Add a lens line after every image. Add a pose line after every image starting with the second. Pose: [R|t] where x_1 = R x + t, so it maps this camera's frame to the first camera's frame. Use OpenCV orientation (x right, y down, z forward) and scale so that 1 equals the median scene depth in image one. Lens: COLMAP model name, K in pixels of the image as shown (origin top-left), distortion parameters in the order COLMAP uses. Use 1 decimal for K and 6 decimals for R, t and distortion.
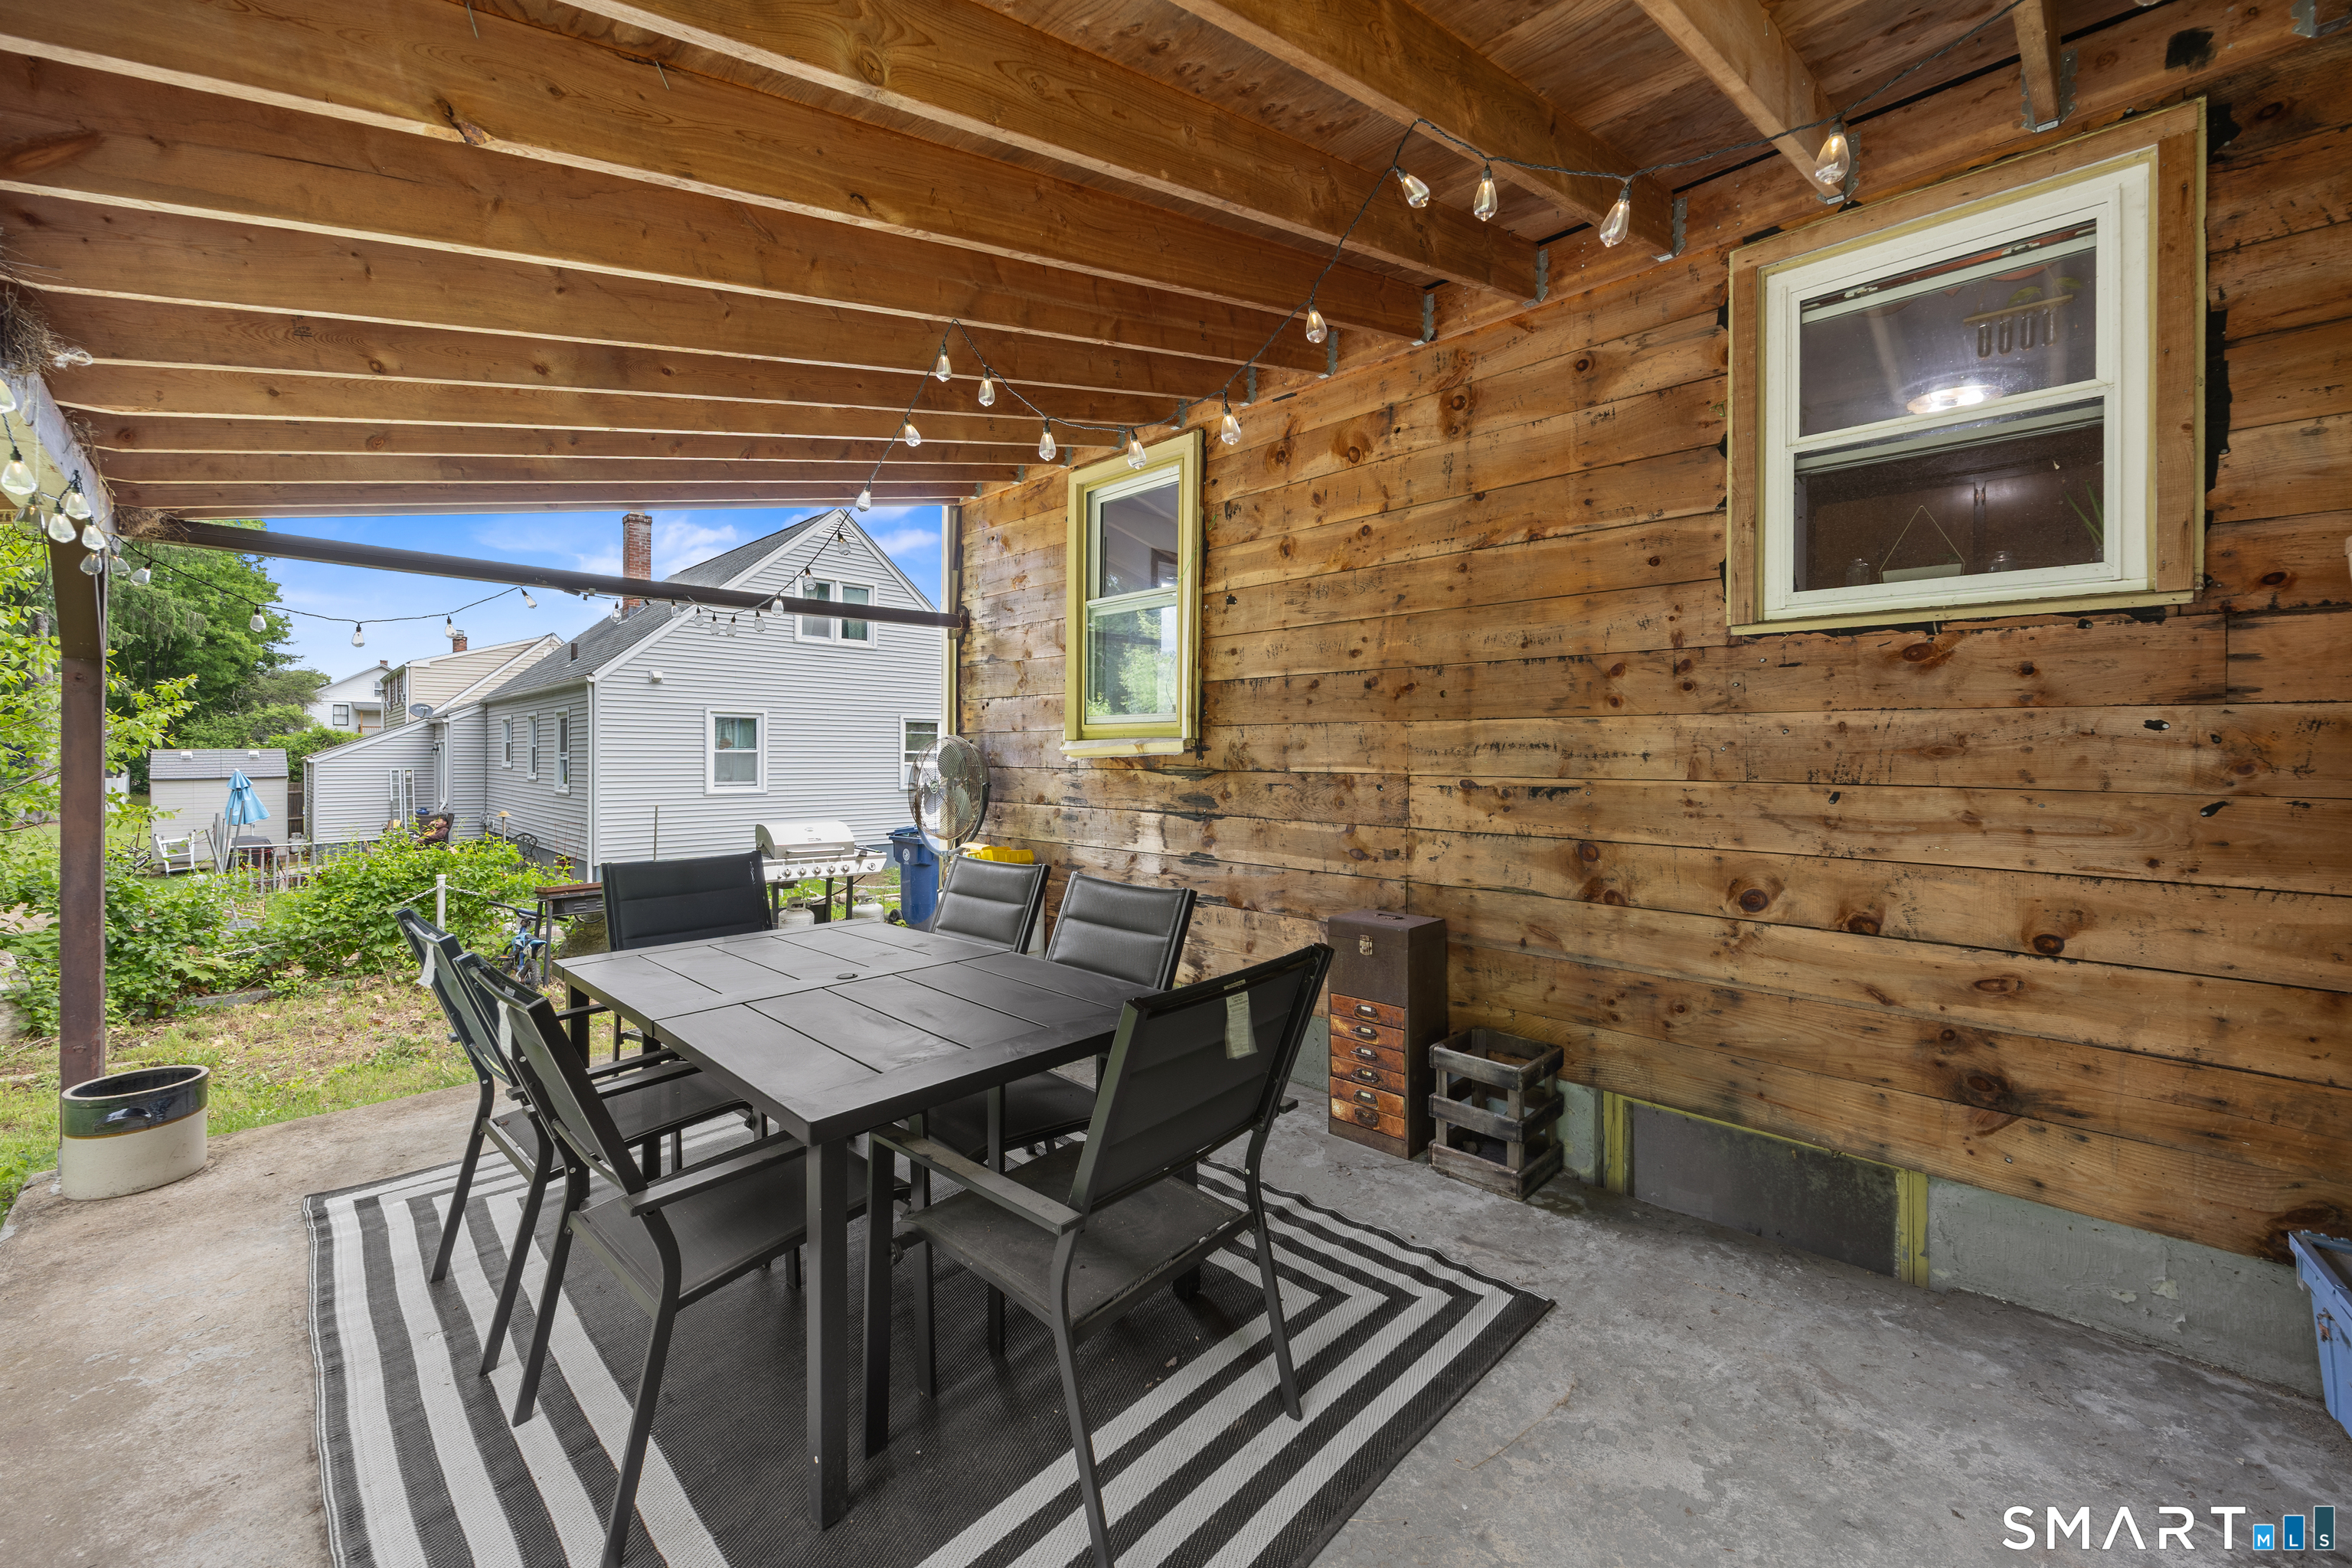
lens RADIAL K [[922.1, 0, 1175.1], [0, 922.1, 764.1], [0, 0, 1]] dist [0.001522, 0.001251]
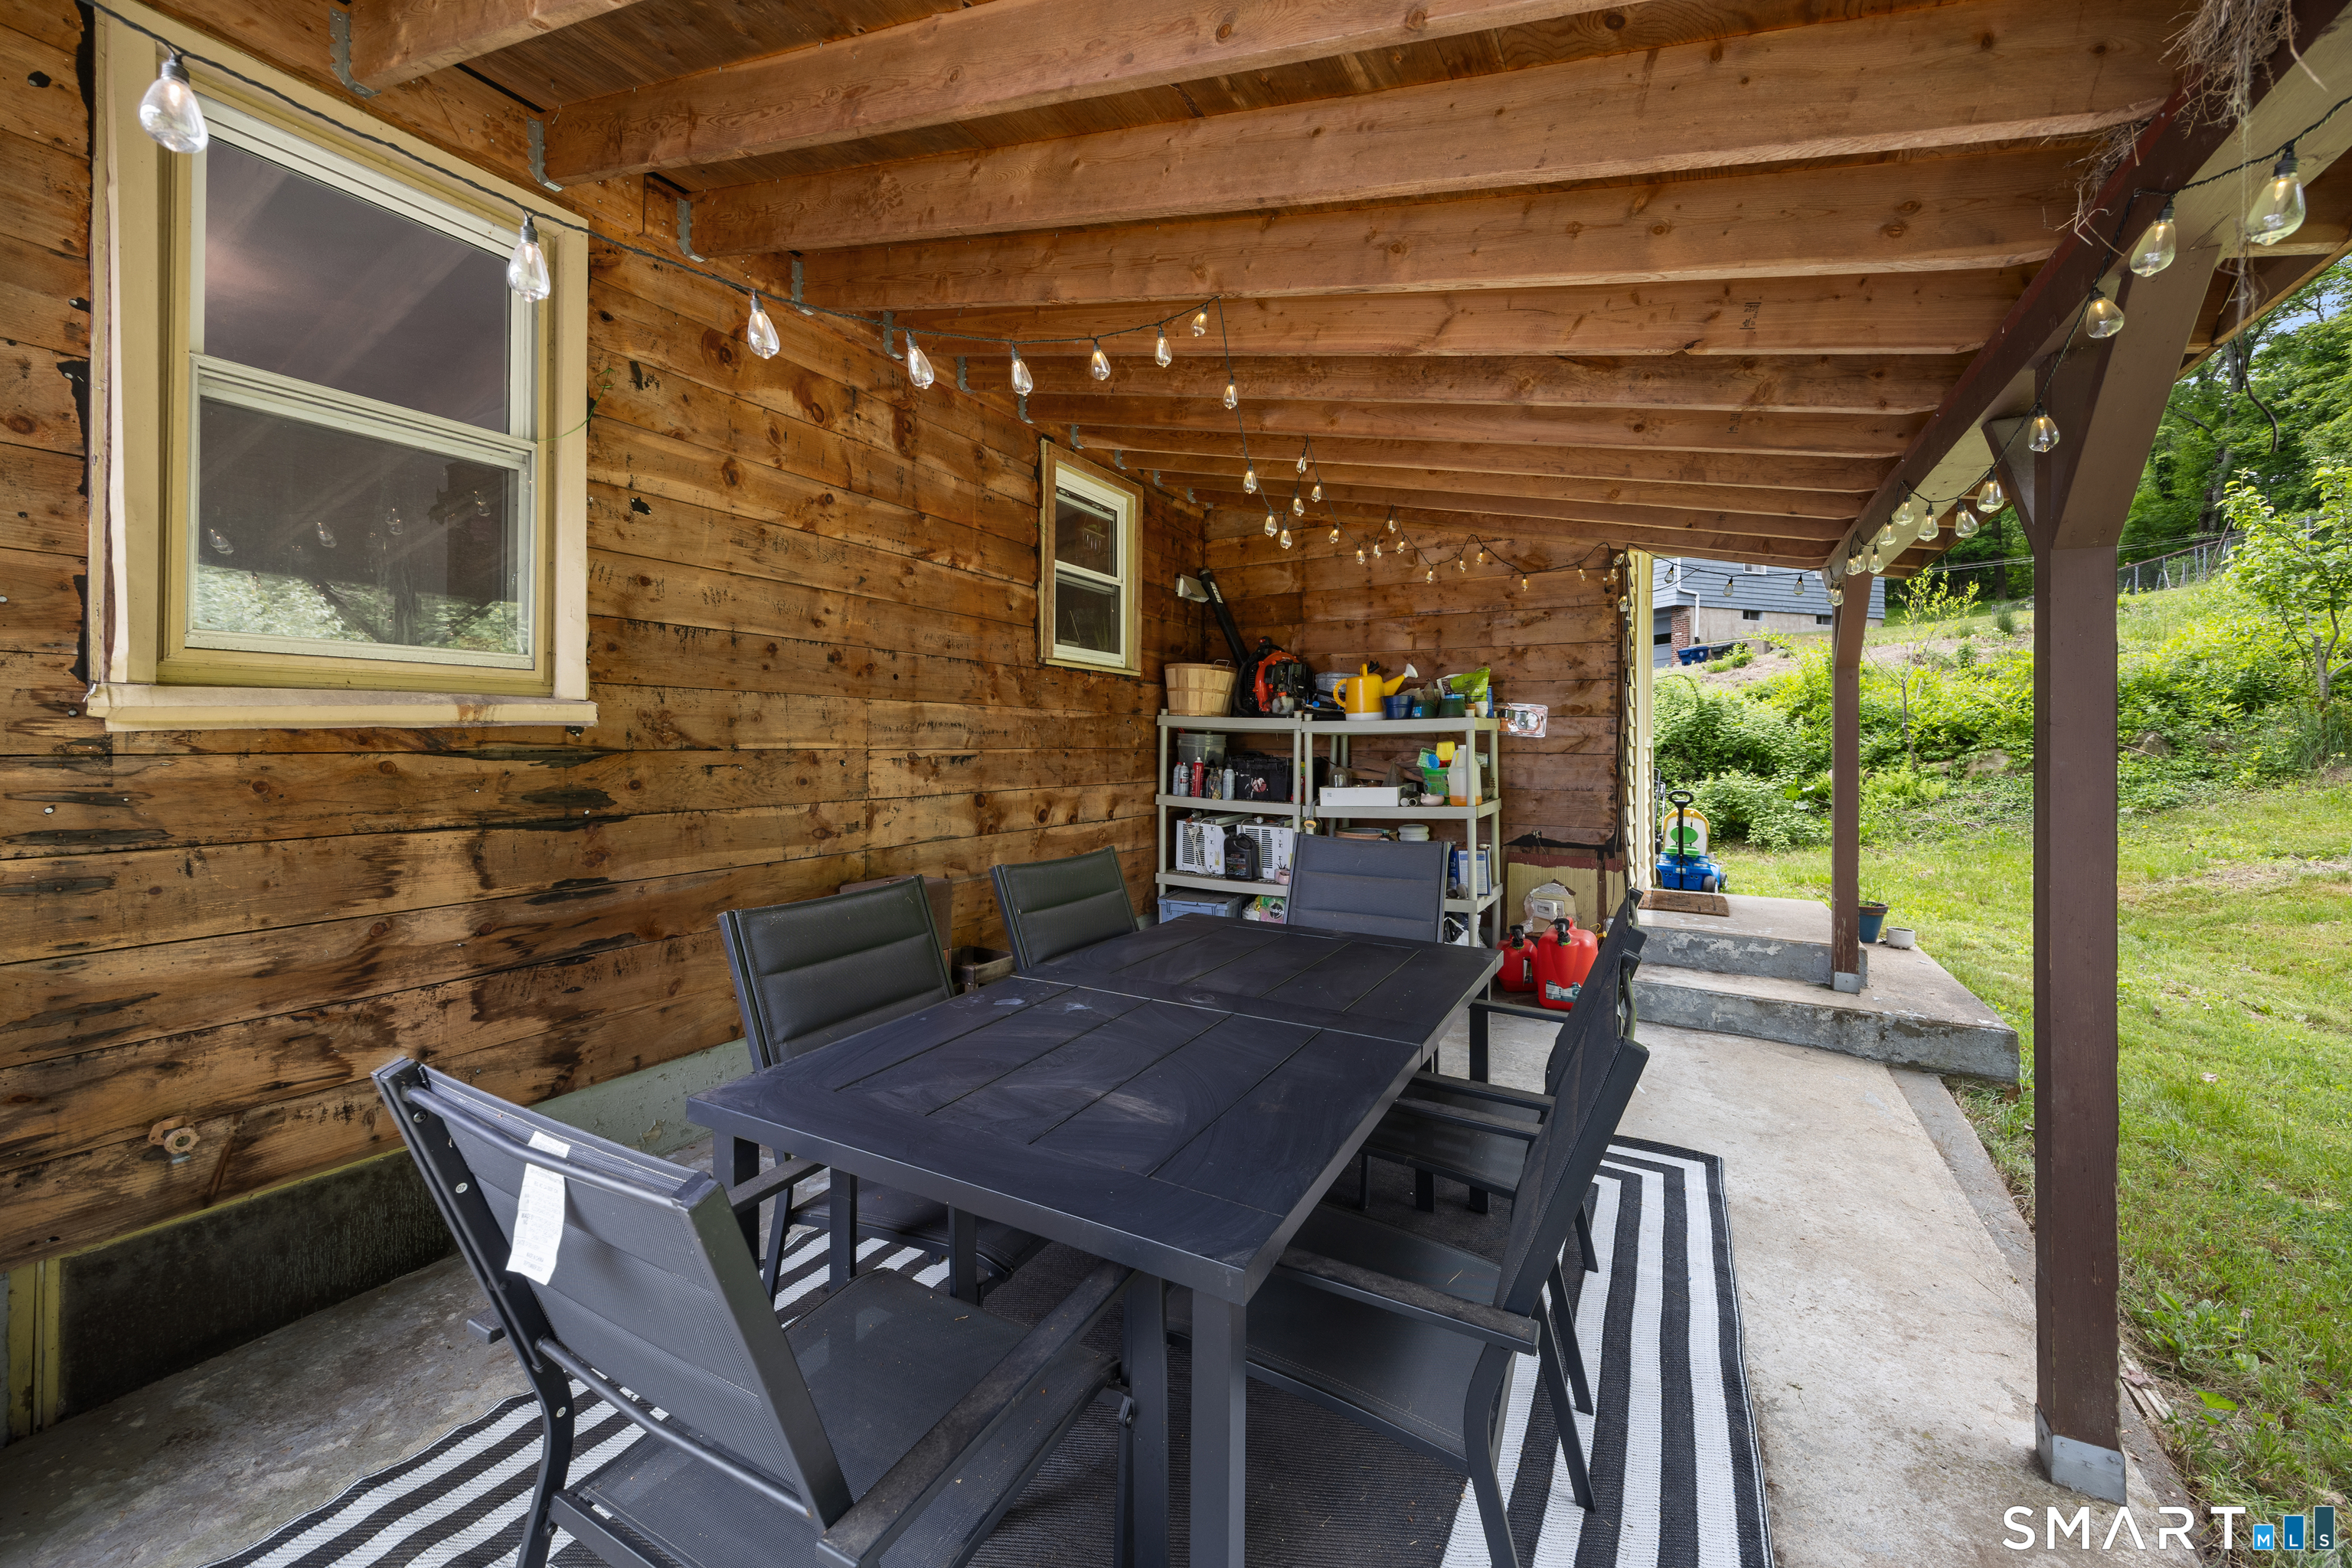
lens RADIAL K [[922.1, 0, 1166.4], [0, 922.1, 735.9], [0, 0, 1]] dist [0.001522, 0.001251]
pose [[-0.263628, -0.006496, 0.964602, -0.824783], [-0.005806, 0.999970, 0.005147, -0.010798], [-0.964607, -0.004244, -0.263658, 0.911924]]
